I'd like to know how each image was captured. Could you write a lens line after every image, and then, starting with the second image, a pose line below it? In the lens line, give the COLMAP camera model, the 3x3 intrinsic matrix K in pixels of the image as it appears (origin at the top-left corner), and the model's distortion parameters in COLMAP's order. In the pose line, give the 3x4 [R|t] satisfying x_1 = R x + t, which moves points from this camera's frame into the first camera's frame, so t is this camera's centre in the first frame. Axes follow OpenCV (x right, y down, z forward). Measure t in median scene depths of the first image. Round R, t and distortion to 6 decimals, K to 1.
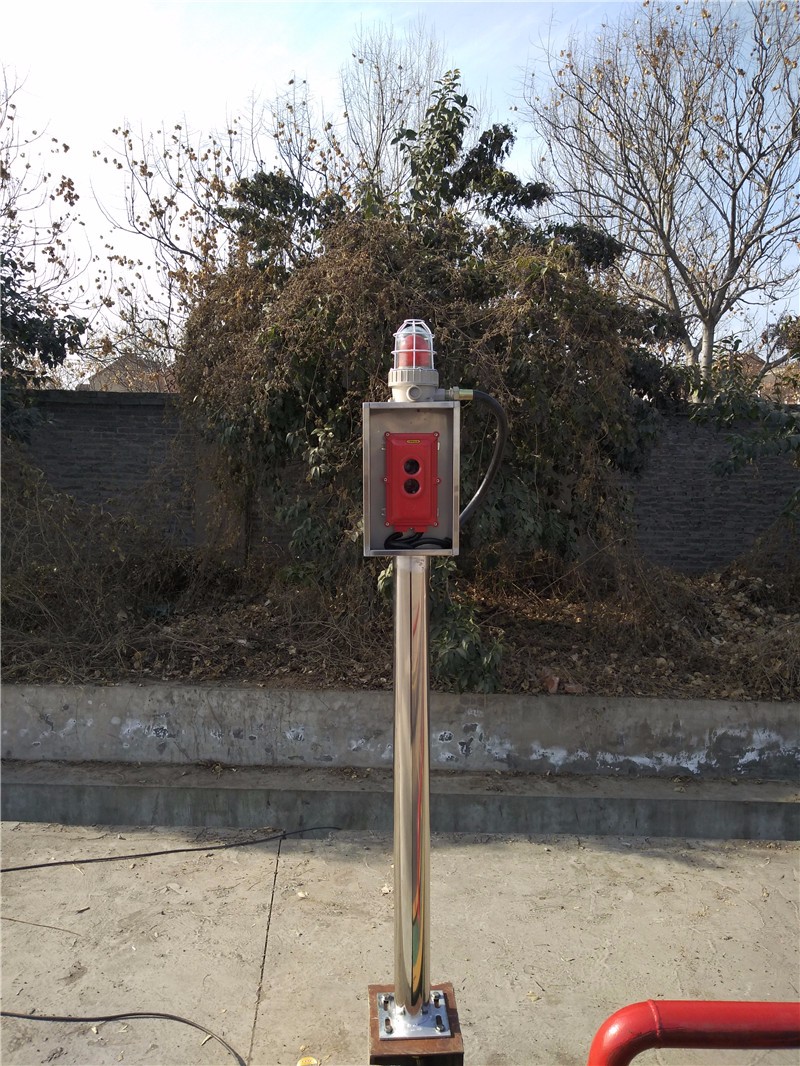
lens RADIAL K [[816.9, 0, 390.2], [0, 816.9, 527.8], [0, 0, 1]] dist [0.029573, -0.054259]
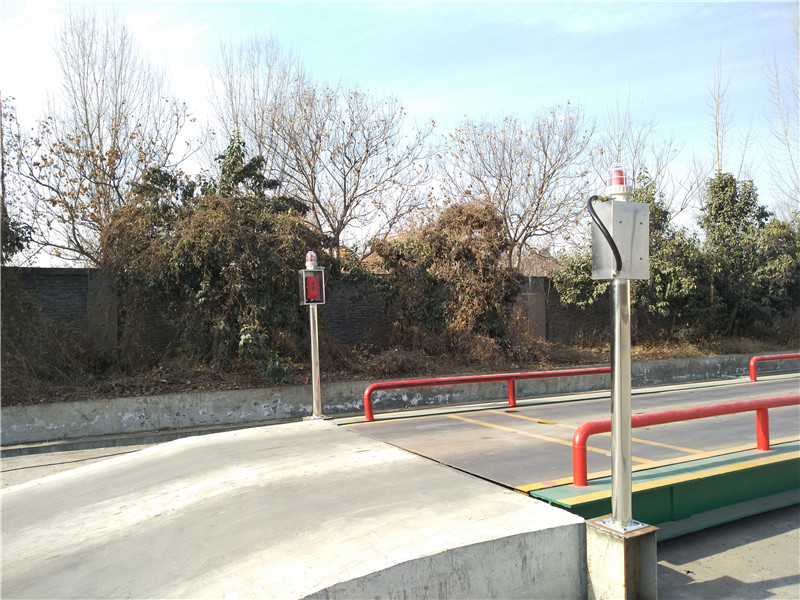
lens RADIAL K [[613.1, 0, 404.1], [0, 613.1, 313.0], [0, 0, 1]] dist [0.029573, -0.054259]
pose [[0.871818, -0.033897, 0.488656, -0.384946], [0.078896, 0.994295, -0.071786, 0.118088], [-0.483435, 0.101138, 0.869518, -0.694974]]
